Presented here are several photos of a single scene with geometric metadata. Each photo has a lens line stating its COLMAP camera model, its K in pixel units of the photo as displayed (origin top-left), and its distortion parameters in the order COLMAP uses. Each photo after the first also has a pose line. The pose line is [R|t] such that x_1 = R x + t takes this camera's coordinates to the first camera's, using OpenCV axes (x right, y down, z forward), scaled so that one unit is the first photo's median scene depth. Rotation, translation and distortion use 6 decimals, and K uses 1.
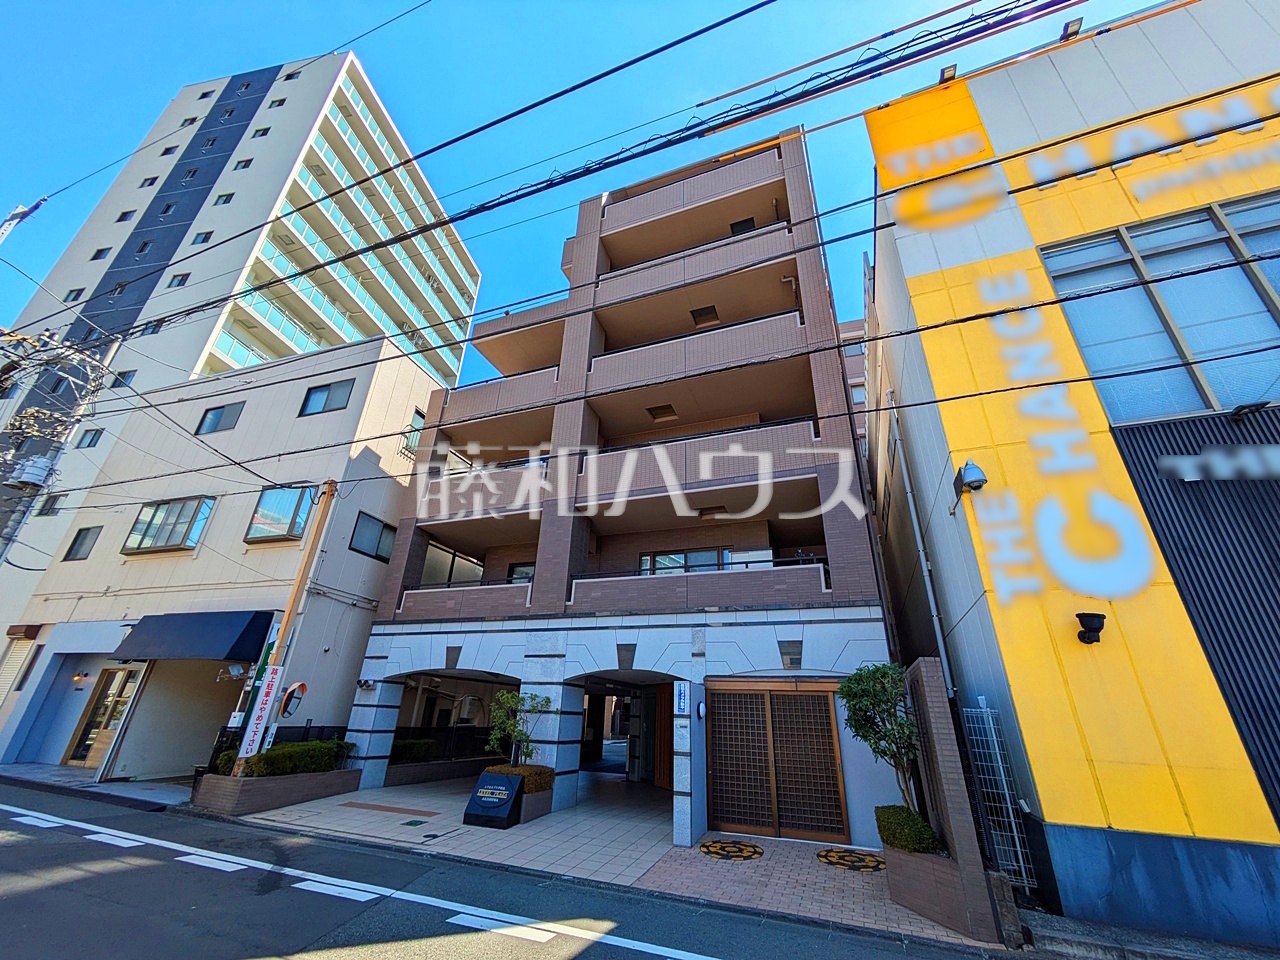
lens RADIAL K [[506.0, 0, 637.5], [0, 506.0, 480.1], [0, 0, 1]] dist [-0.001357, 0.001524]
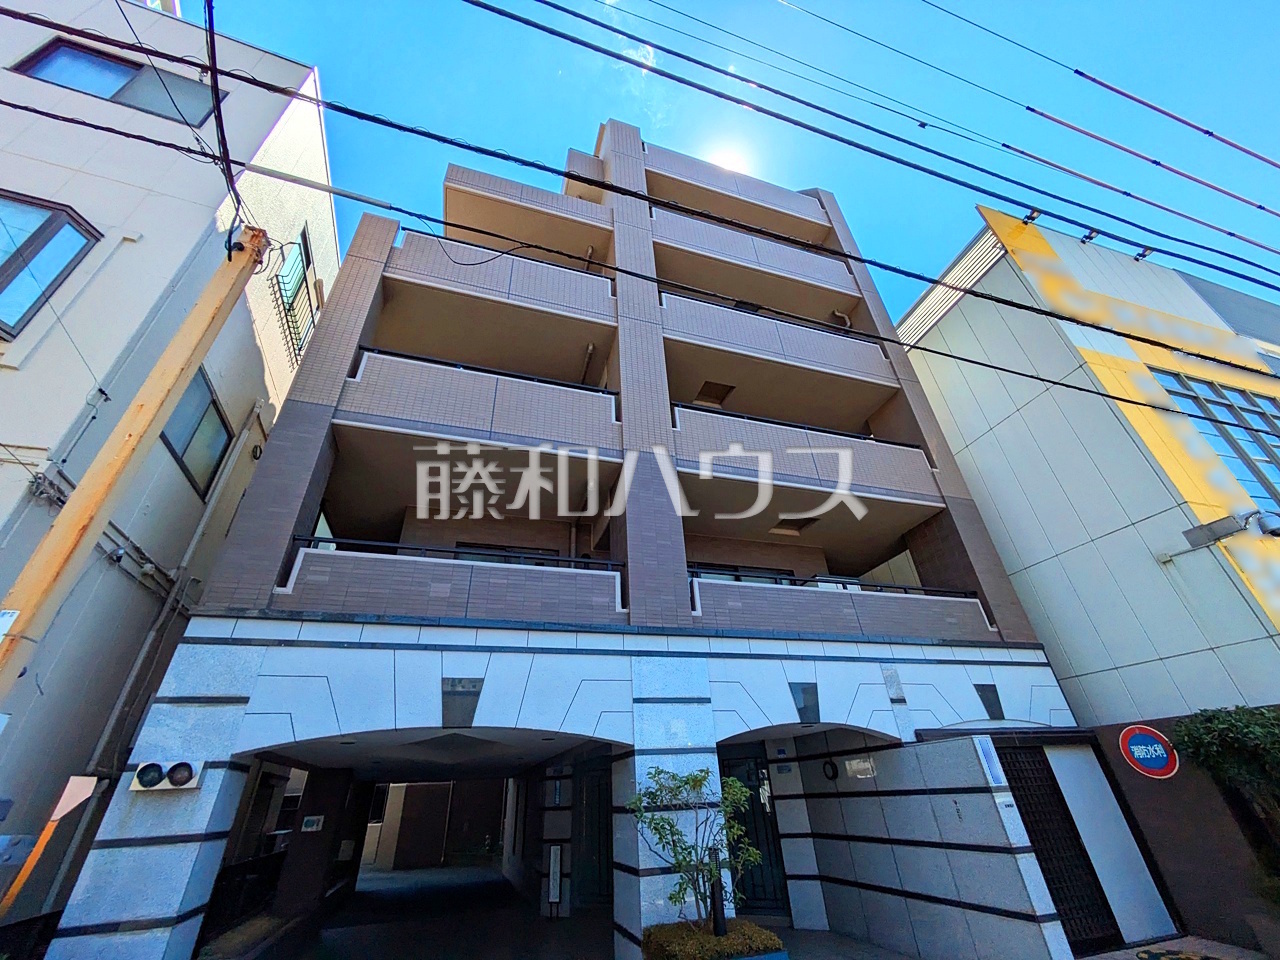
lens RADIAL K [[506.0, 0, 639.6], [0, 506.0, 479.4], [0, 0, 1]] dist [-0.001357, 0.001524]
pose [[0.775002, 0.273739, 0.569595, -0.597202], [-0.201629, 0.961318, -0.187655, 0.220901], [-0.598931, 0.030586, 0.800217, 0.555726]]
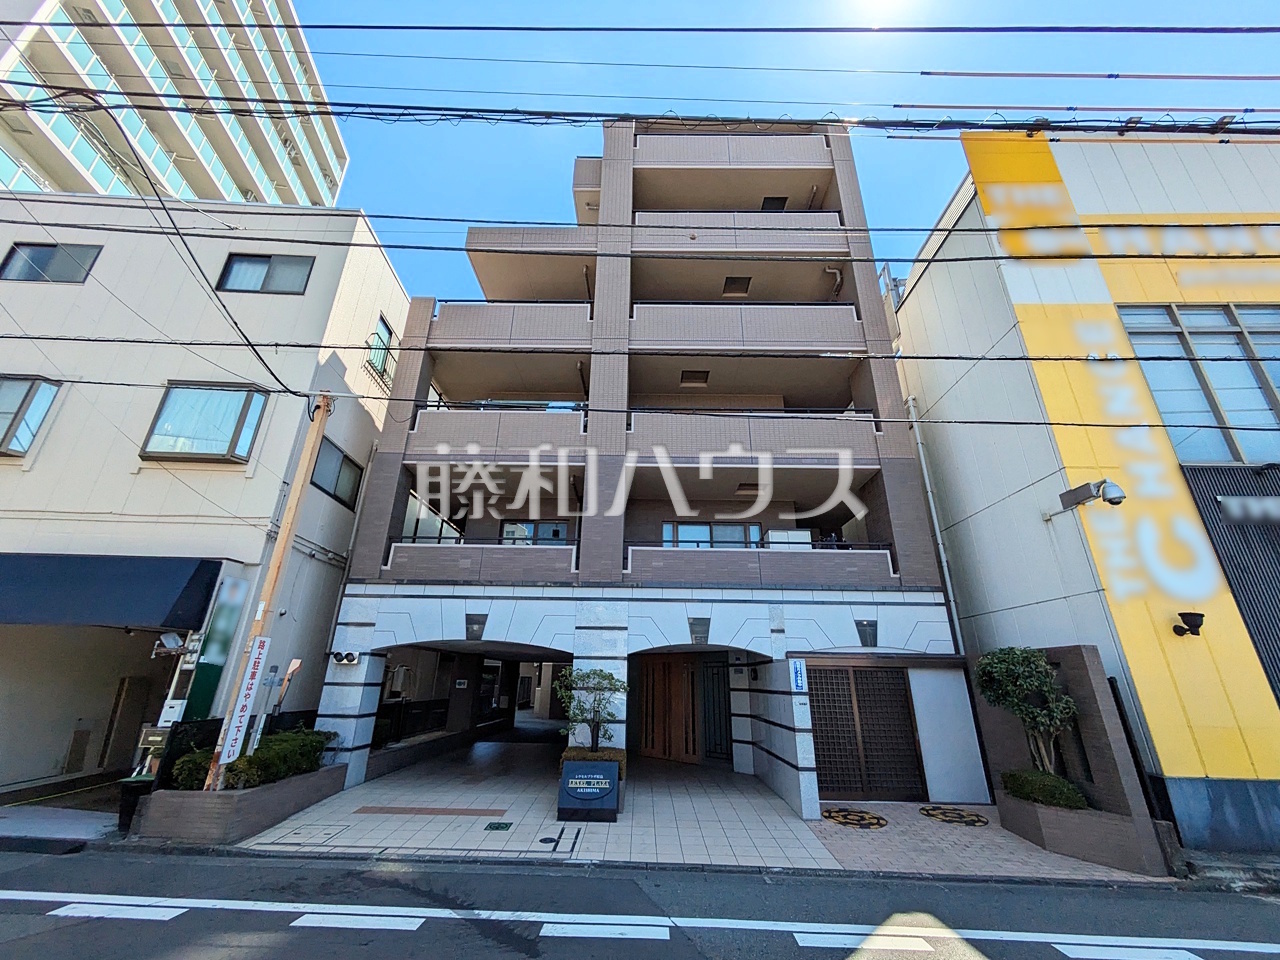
lens RADIAL K [[506.0, 0, 635.8], [0, 506.0, 480.8], [0, 0, 1]] dist [-0.001357, 0.001524]
pose [[0.935519, 0.113057, 0.334698, -0.453540], [-0.137052, 0.989357, 0.048882, 0.034830], [-0.325610, -0.091601, 0.941057, 0.153996]]
